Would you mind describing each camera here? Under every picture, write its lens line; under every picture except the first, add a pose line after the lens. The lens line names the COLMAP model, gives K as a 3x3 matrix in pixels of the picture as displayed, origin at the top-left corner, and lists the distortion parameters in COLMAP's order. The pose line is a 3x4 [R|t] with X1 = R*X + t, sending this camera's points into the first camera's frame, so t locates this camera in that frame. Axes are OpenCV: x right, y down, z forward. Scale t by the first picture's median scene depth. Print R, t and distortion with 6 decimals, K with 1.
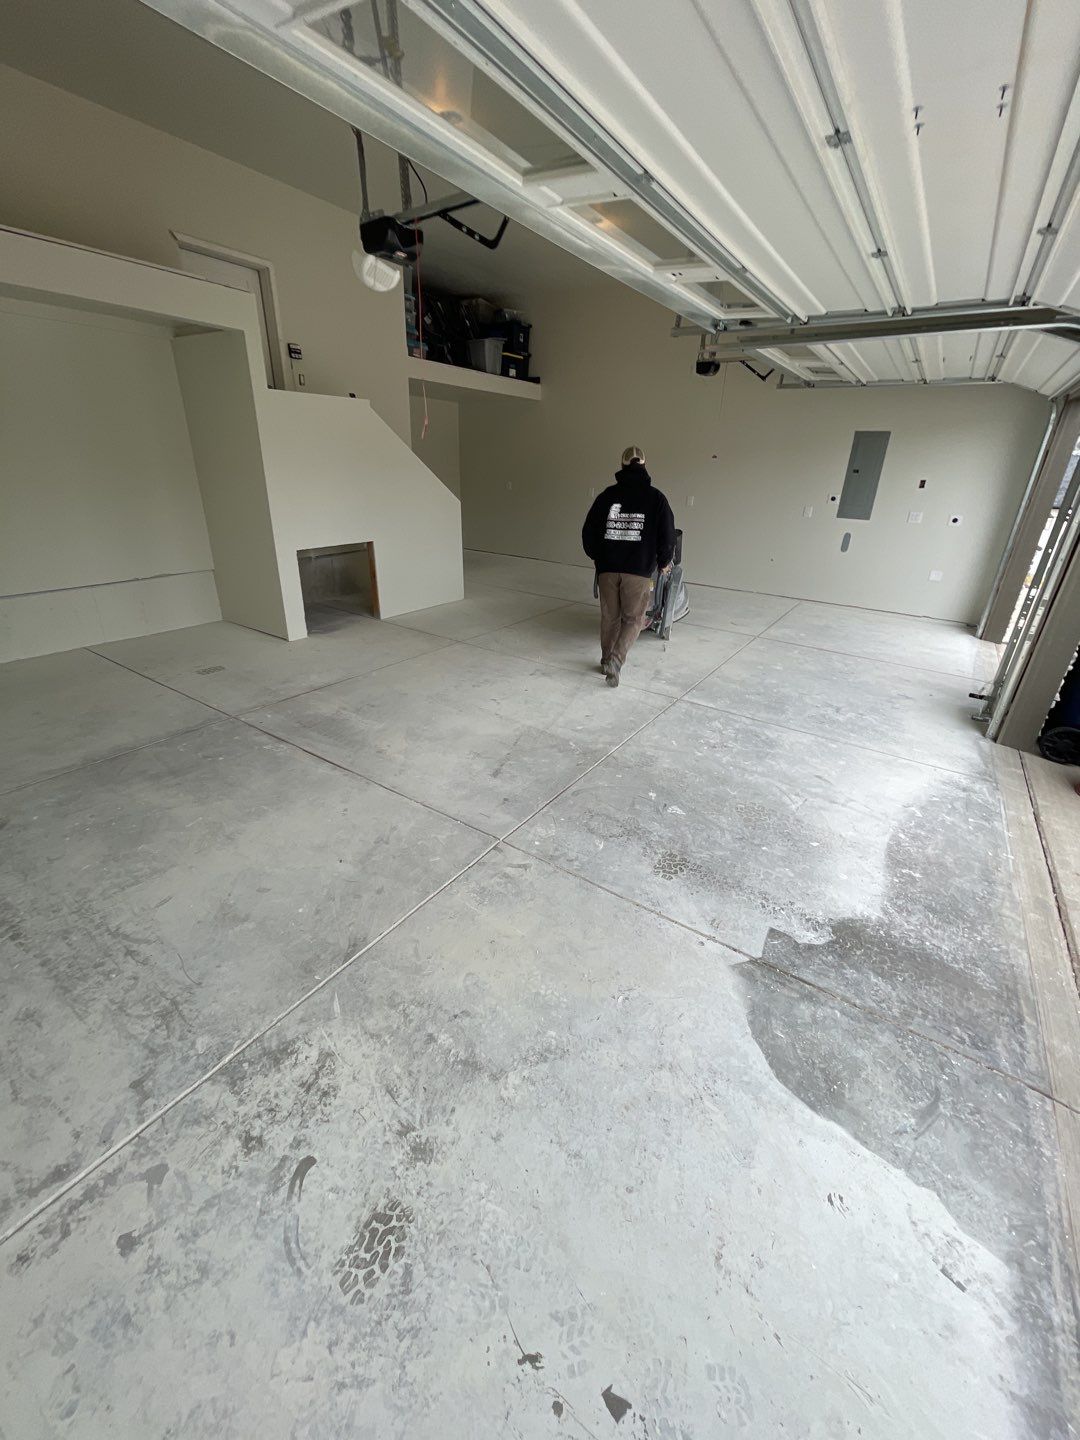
lens RADIAL K [[571.9, 0, 545.1], [0, 571.9, 718.9], [0, 0, 1]] dist [-0.000487, -0.001616]
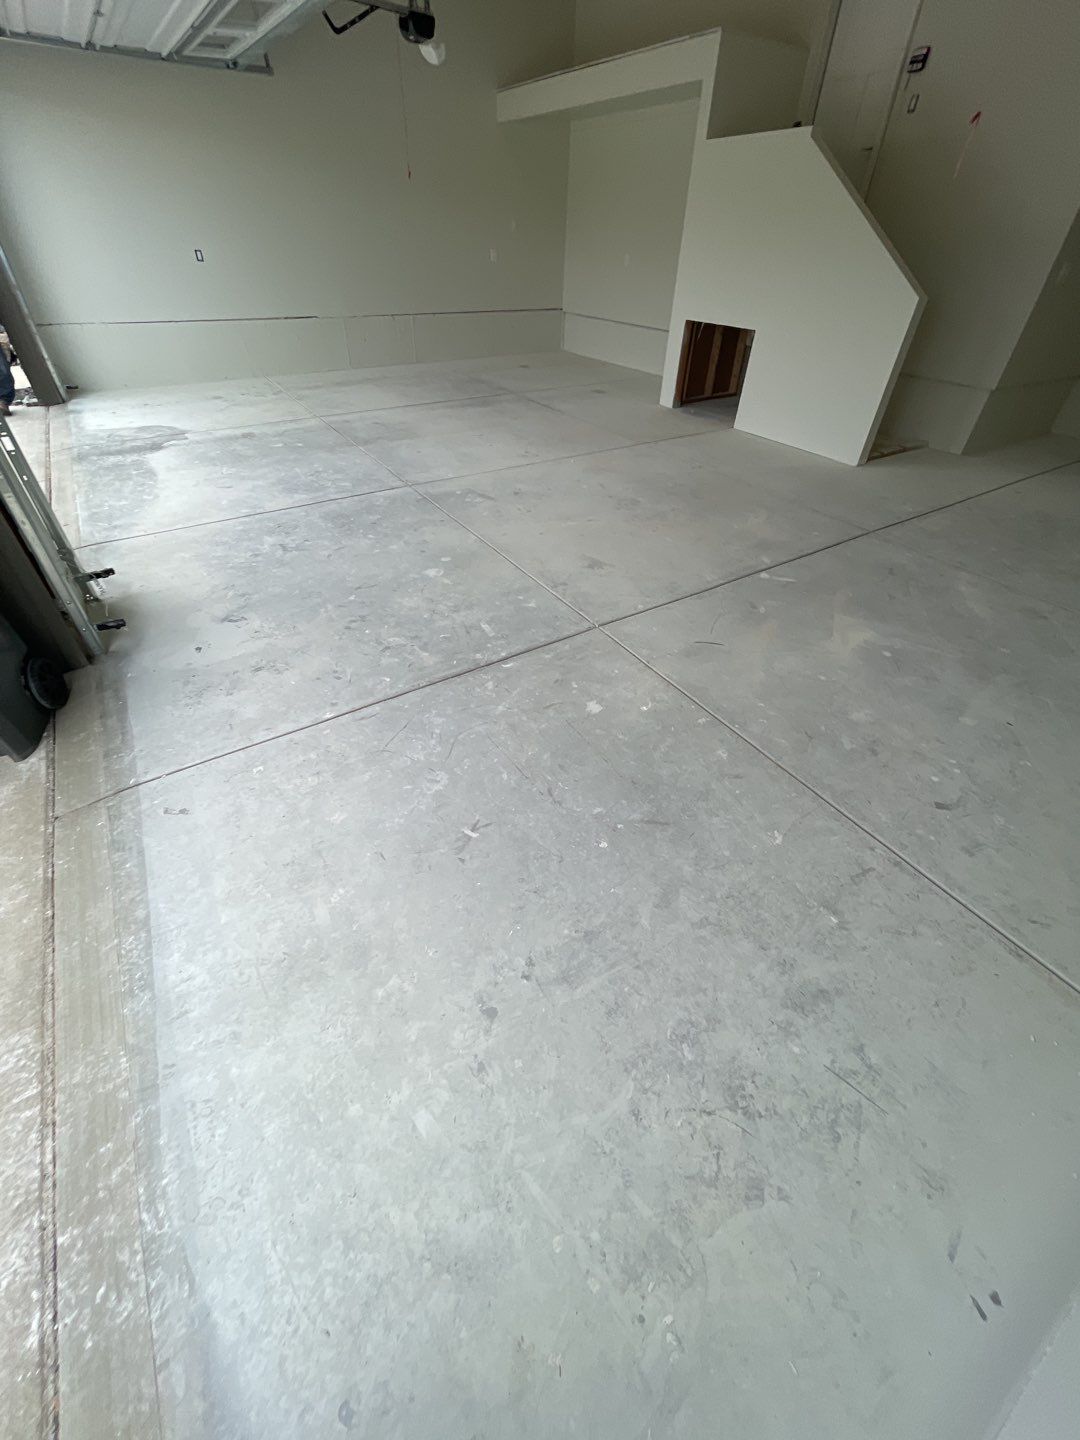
lens RADIAL K [[571.9, 0, 547.3], [0, 571.9, 722.9], [0, 0, 1]] dist [-0.000487, -0.001616]
pose [[-0.395583, 0.559644, -0.728226, 0.921117], [-0.417764, 0.596482, 0.685334, -0.476105], [0.817917, 0.575332, -0.002159, 1.236060]]
